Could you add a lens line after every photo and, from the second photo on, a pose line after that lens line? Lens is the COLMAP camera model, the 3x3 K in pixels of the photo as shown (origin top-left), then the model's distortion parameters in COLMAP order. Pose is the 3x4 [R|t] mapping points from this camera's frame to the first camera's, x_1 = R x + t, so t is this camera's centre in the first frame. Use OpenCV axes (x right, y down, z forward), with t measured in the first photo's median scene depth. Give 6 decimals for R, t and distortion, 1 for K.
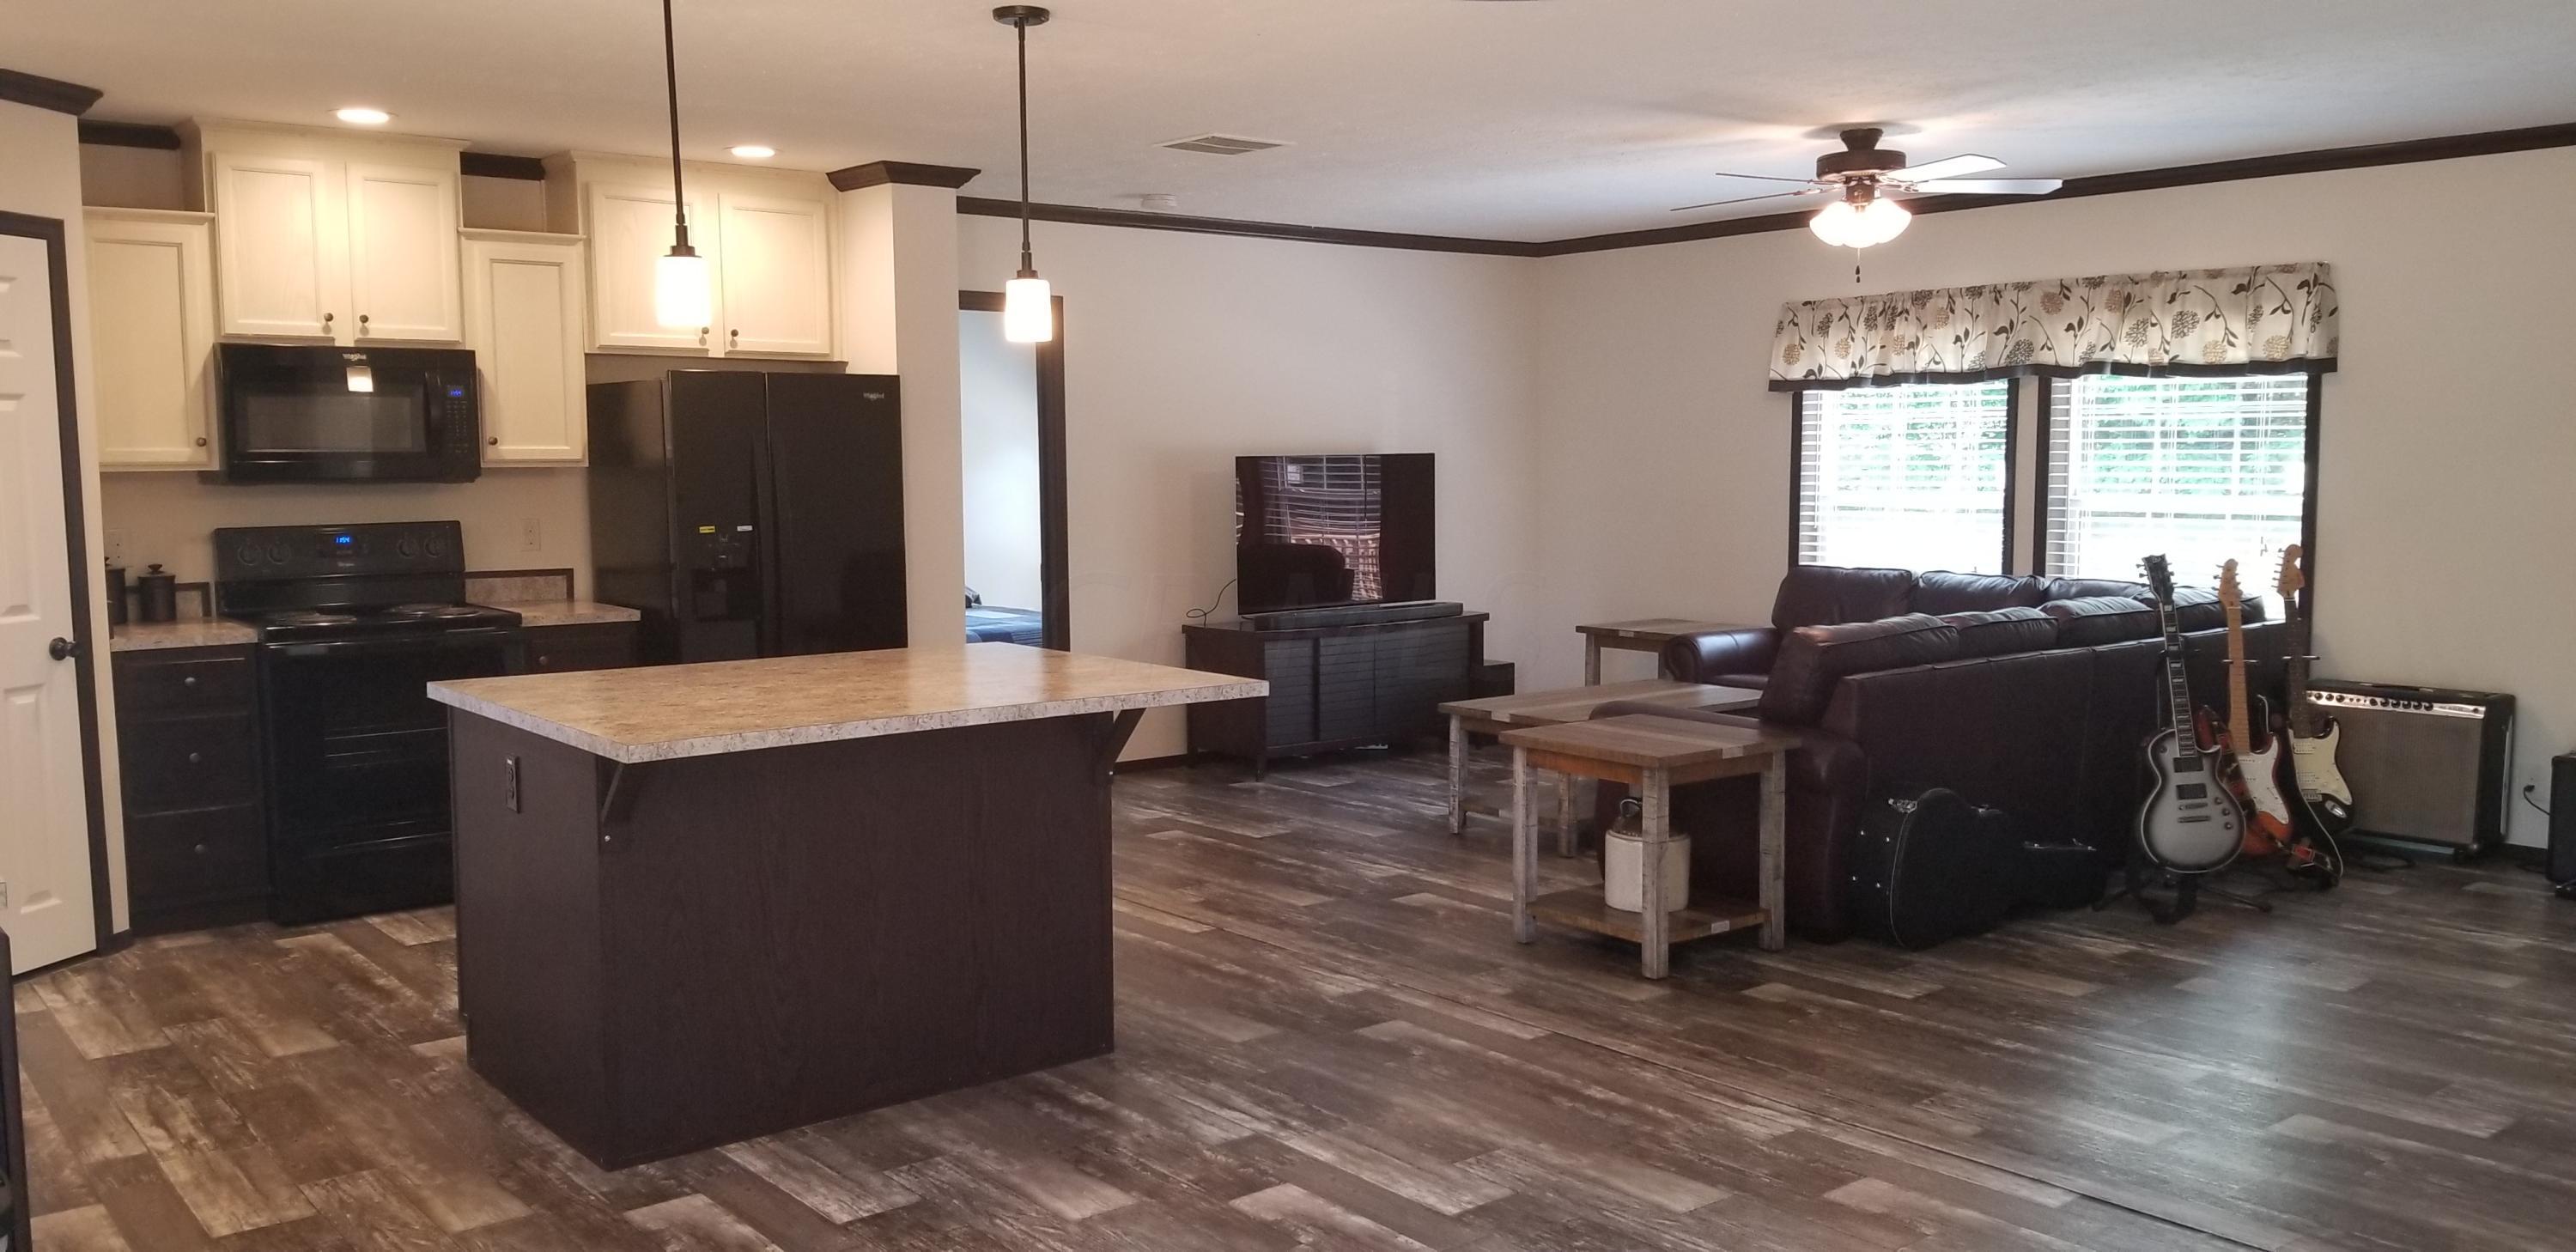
lens RADIAL K [[2001.4, 0, 1285.7], [0, 2001.4, 640.2], [0, 0, 1]] dist [0.054840, -0.110088]
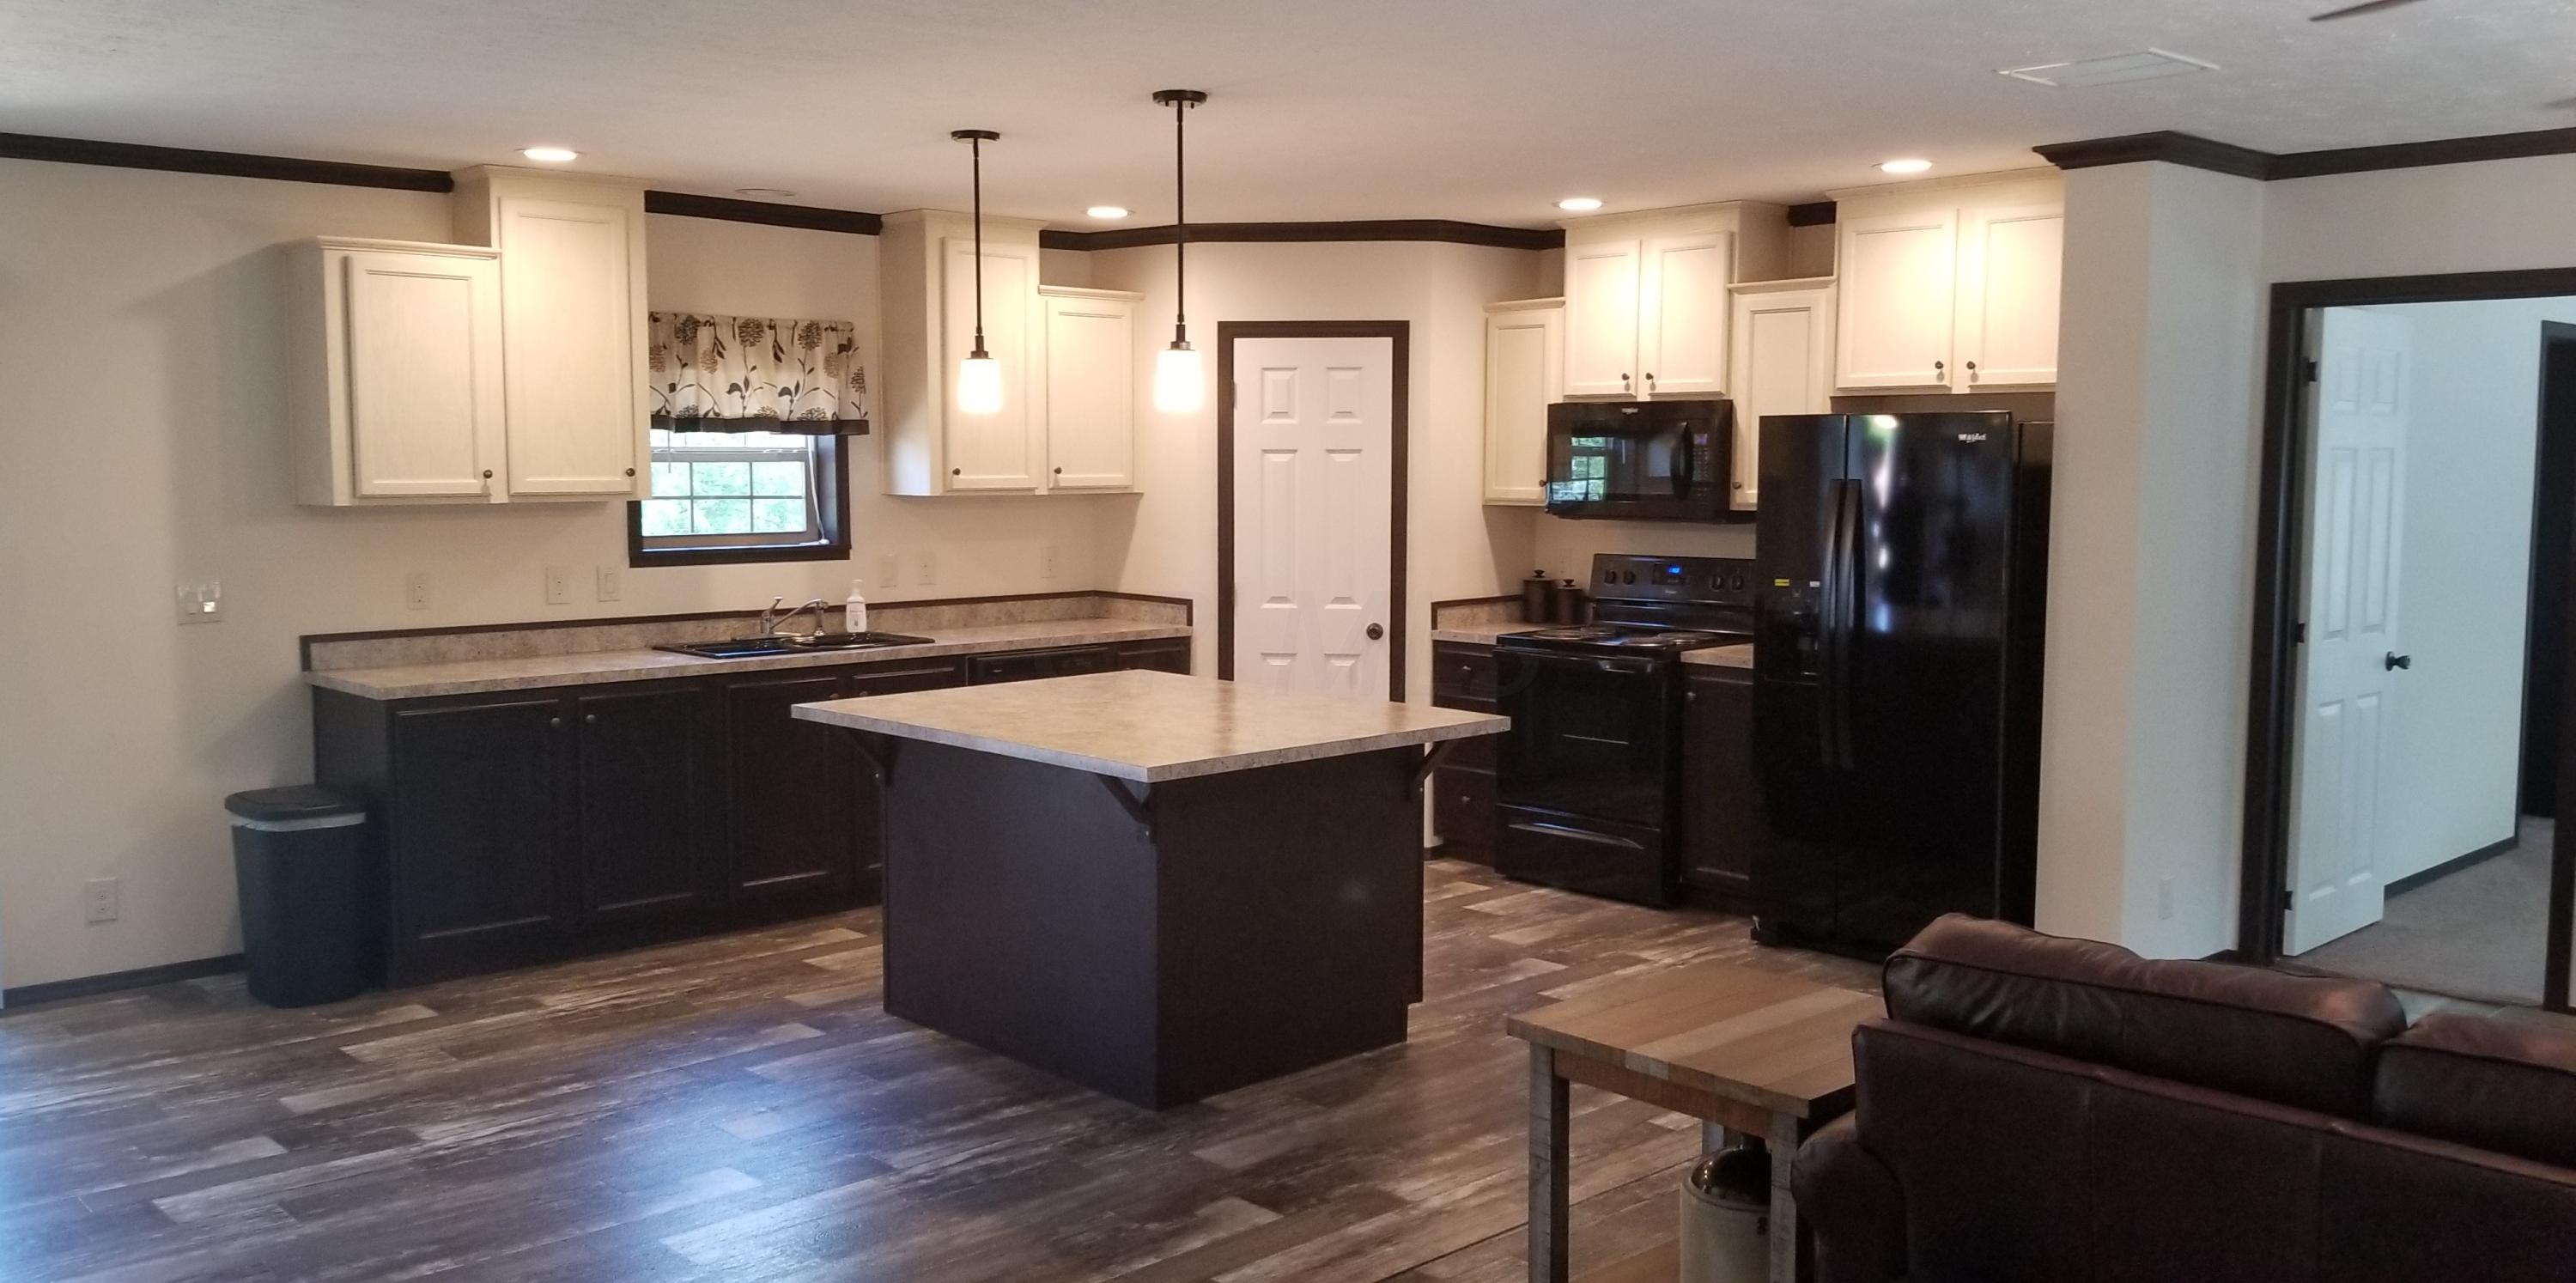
lens RADIAL K [[2038.4, 0, 1269.4], [0, 2038.4, 629.1], [0, 0, 1]] dist [0.054422, -0.006380]
pose [[0.067529, 0.090429, -0.993611, 0.786214], [-0.096428, 0.991813, 0.083711, -0.108420], [0.993046, 0.090159, 0.075696, 0.821357]]
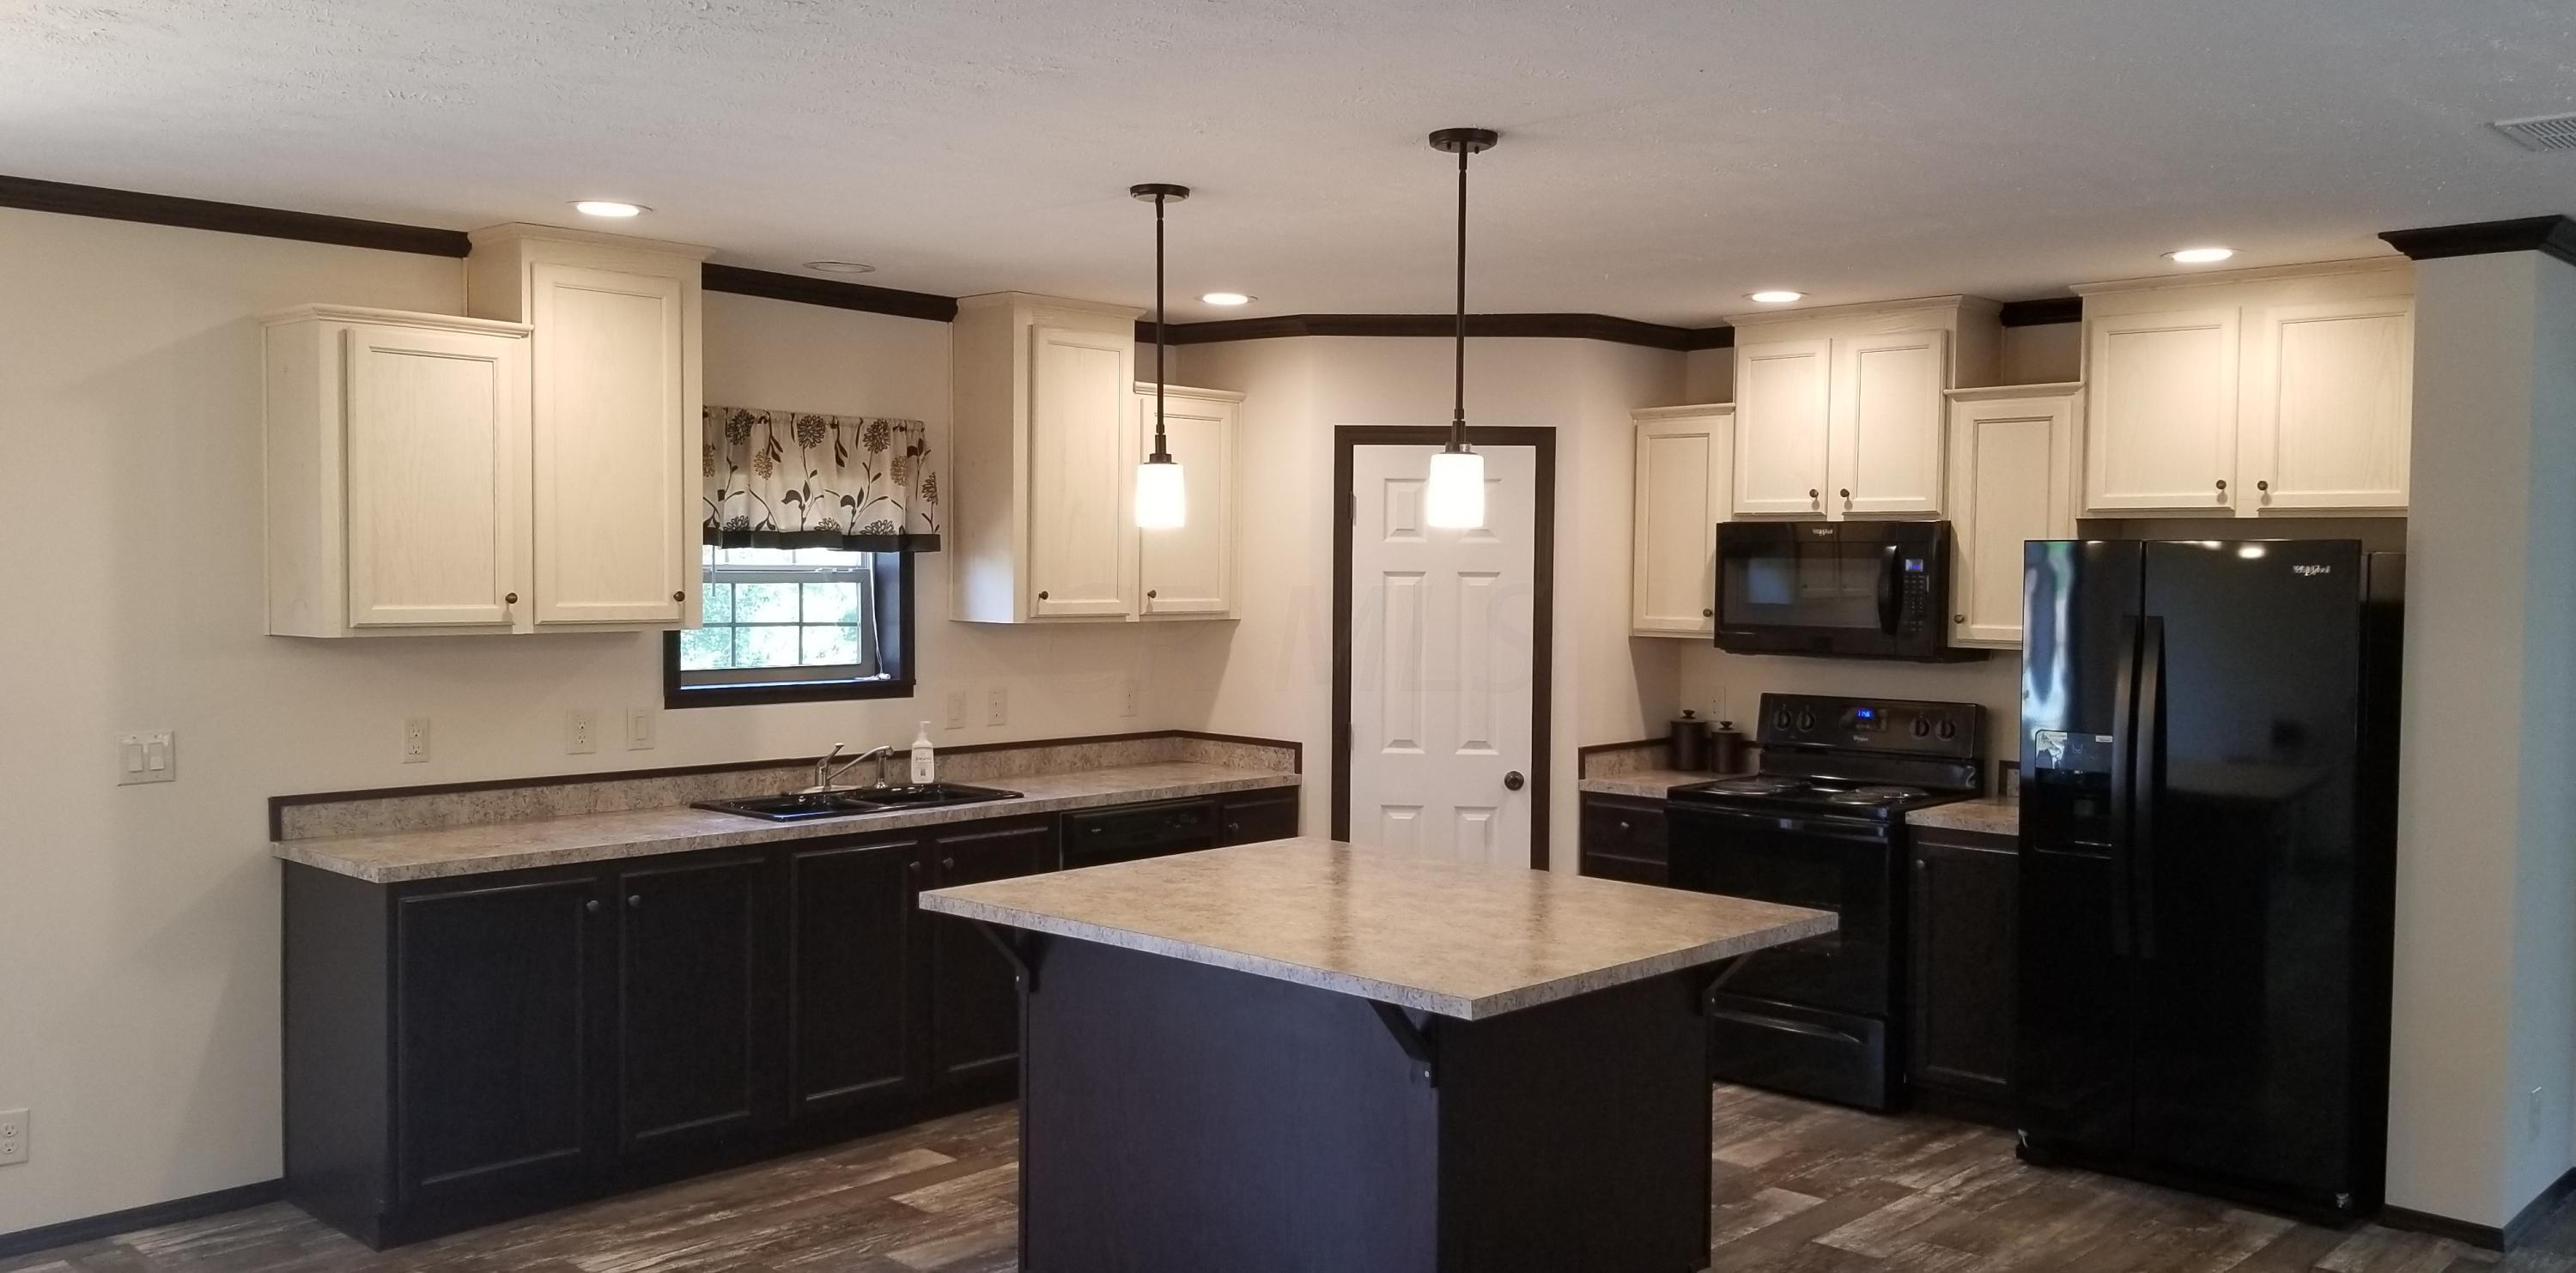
lens RADIAL K [[2025.1, 0, 1288.0], [0, 2025.1, 636.5], [0, 0, 1]] dist [0.086702, -0.128587]
pose [[0.130419, 0.040684, -0.990624, 0.579873], [-0.104667, 0.994139, 0.027048, -0.101182], [0.985919, 0.100158, 0.133913, 0.693810]]
